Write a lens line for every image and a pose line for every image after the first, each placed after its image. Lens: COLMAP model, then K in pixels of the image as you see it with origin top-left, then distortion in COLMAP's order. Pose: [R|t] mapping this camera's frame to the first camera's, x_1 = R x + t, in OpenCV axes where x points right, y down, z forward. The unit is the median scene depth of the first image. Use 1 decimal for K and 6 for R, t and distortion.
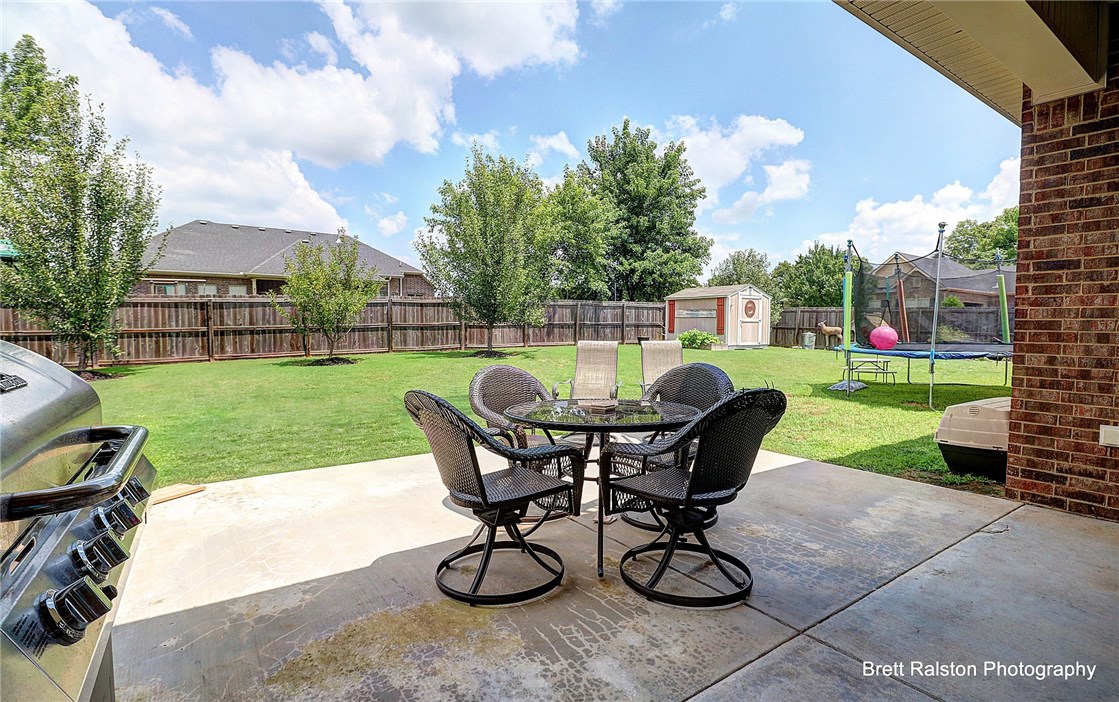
lens RADIAL K [[526.8, 0, 560.4], [0, 526.8, 355.5], [0, 0, 1]] dist [-0.010651, -0.001164]
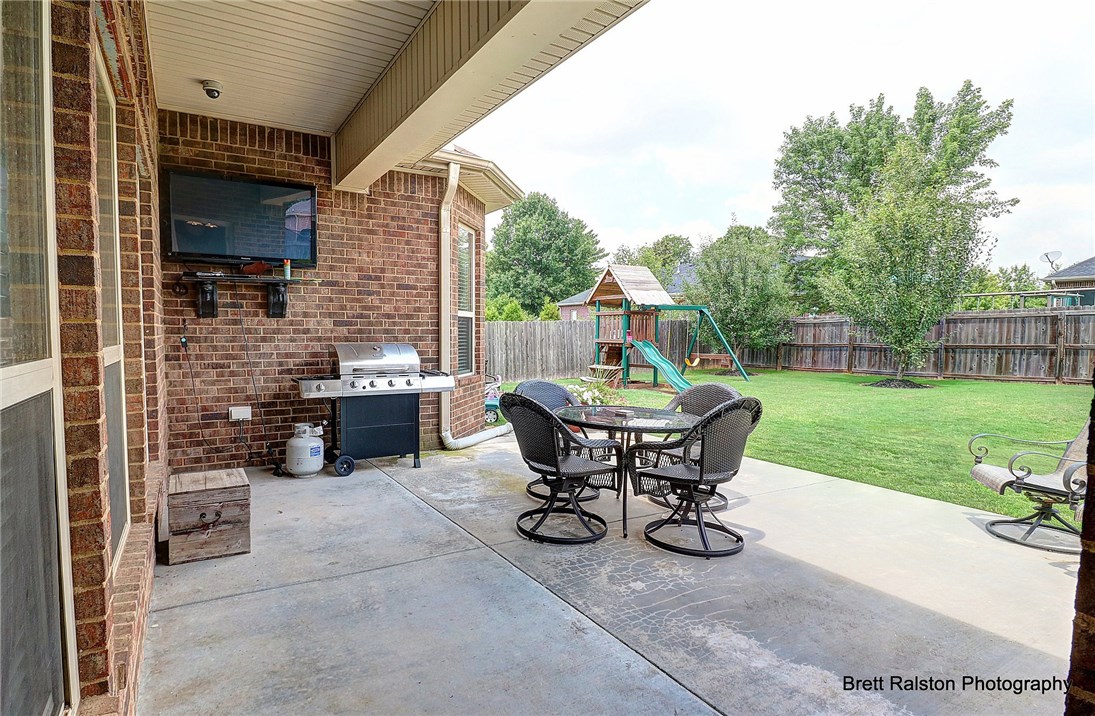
lens RADIAL K [[584.1, 0, 544.2], [0, 584.1, 358.7], [0, 0, 1]] dist [0.002649, 0.000660]
pose [[-0.039888, 0.040443, -0.998385, 1.317448], [-0.060605, 0.997243, 0.042818, -0.077952], [0.997365, 0.062215, -0.037327, 0.715153]]
